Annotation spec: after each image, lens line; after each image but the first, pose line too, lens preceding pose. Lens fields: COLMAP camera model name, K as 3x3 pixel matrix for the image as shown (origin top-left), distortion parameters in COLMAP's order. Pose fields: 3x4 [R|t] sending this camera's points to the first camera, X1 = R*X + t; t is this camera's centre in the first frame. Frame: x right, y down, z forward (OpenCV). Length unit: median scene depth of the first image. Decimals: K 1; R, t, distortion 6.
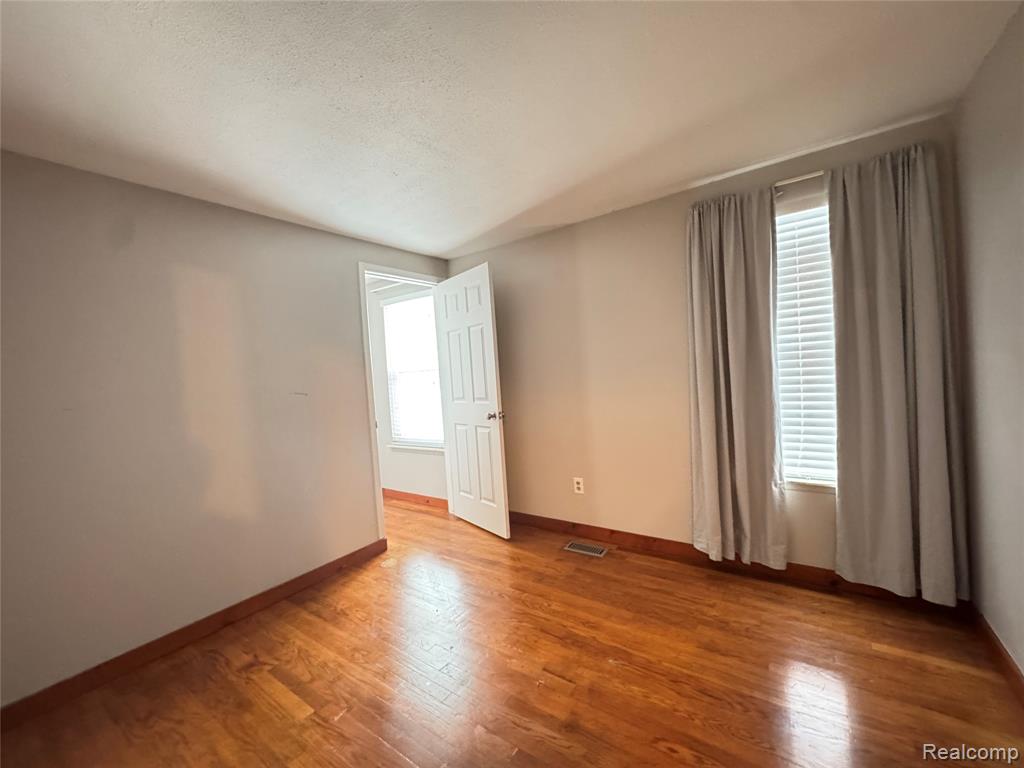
lens RADIAL K [[408.4, 0, 511.3], [0, 408.4, 386.9], [0, 0, 1]] dist [-0.003508, 0.000115]
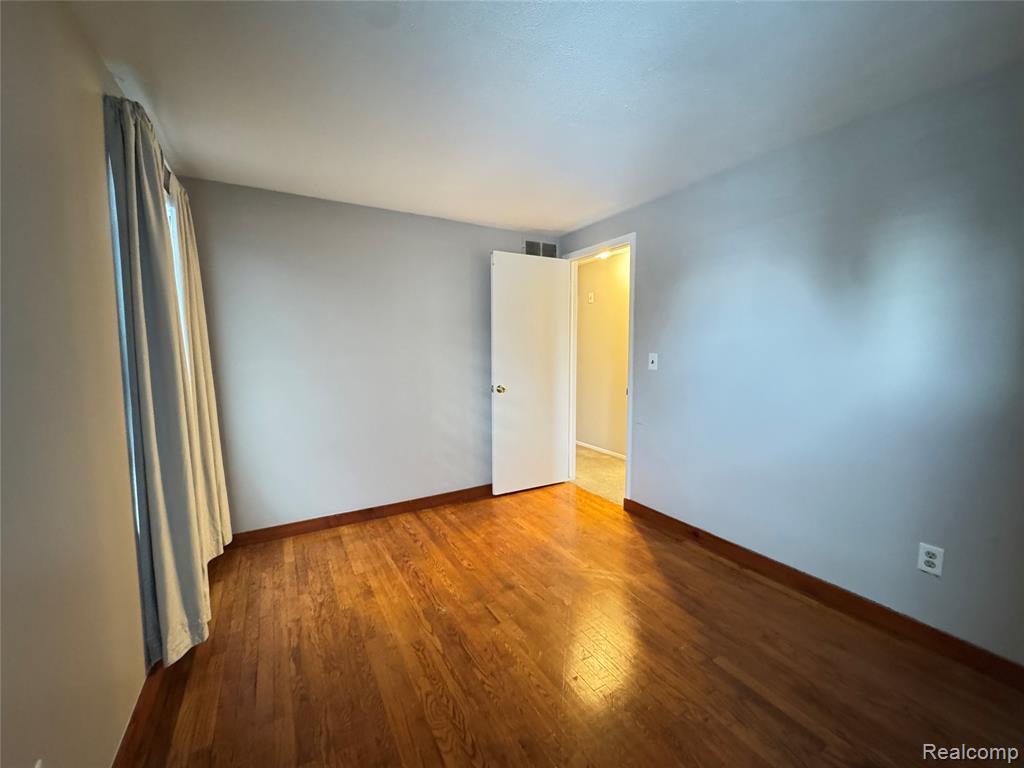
lens RADIAL K [[408.4, 0, 512.8], [0, 408.4, 384.1], [0, 0, 1]] dist [-0.003508, 0.000115]
pose [[-0.911203, 0.034538, 0.410507, -0.418324], [0.082727, 0.991521, 0.100208, -0.057964], [-0.403565, 0.125270, -0.906335, 1.844935]]
